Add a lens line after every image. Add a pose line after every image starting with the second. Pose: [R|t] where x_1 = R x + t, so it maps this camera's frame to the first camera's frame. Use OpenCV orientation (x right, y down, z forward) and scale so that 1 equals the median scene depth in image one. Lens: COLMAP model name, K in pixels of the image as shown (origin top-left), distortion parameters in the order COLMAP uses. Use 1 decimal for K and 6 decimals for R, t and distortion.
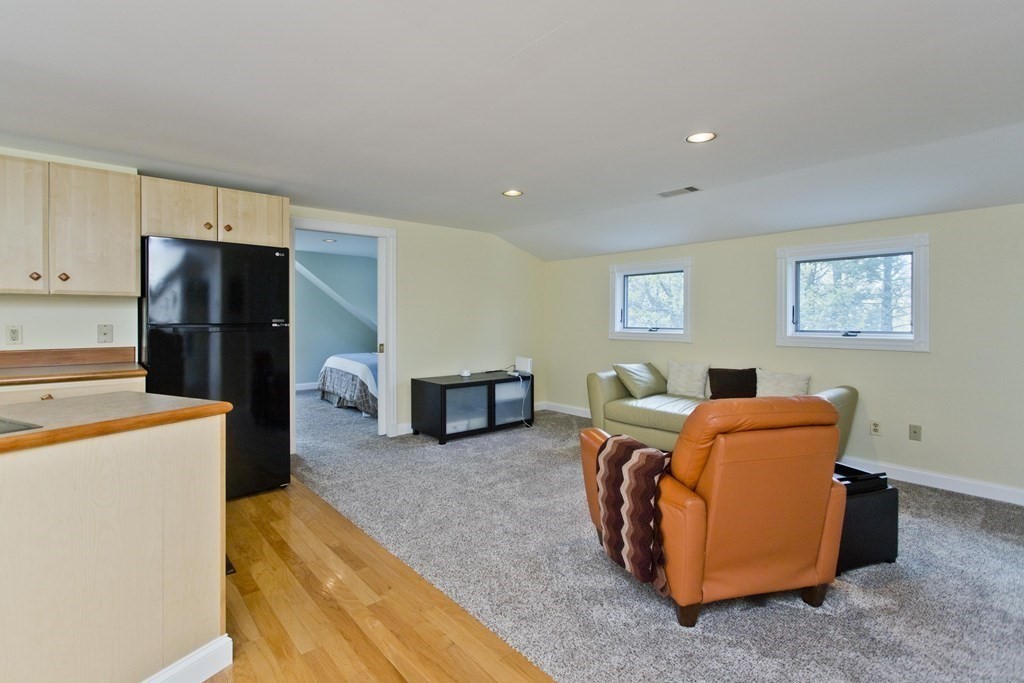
lens RADIAL K [[490.7, 0, 513.0], [0, 490.7, 321.5], [0, 0, 1]] dist [-0.000456, -0.000070]
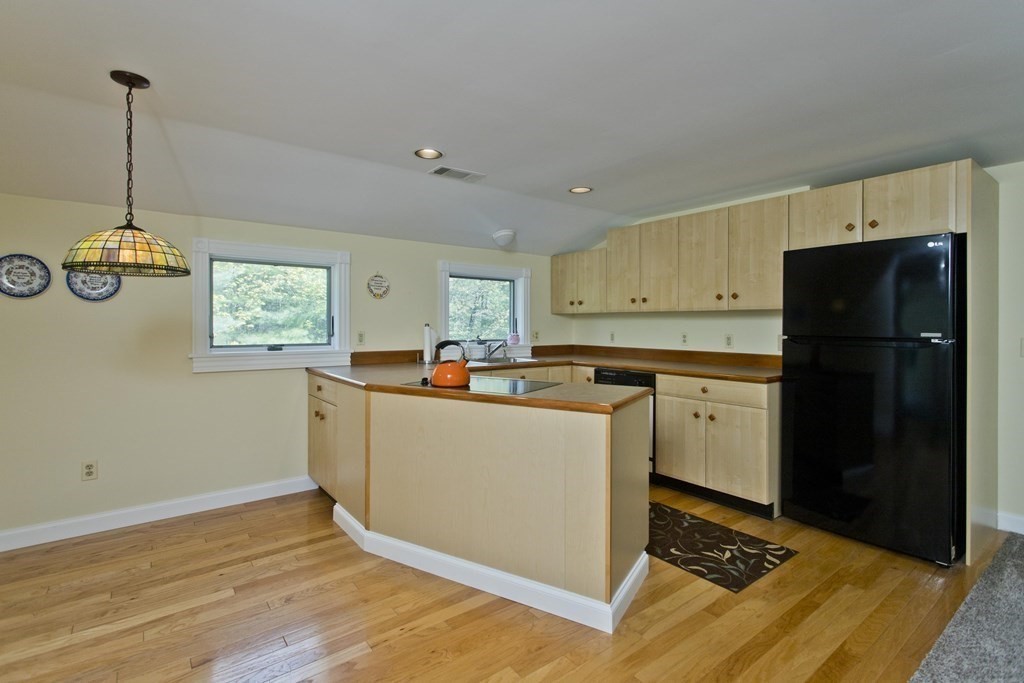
lens RADIAL K [[490.7, 0, 513.0], [0, 490.7, 321.5], [0, 0, 1]] dist [-0.000456, -0.000070]
pose [[-0.061639, -0.003799, -0.998091, 0.349467], [-0.009932, 0.999946, -0.003193, -0.015469], [0.998049, 0.009716, -0.061674, 0.497872]]
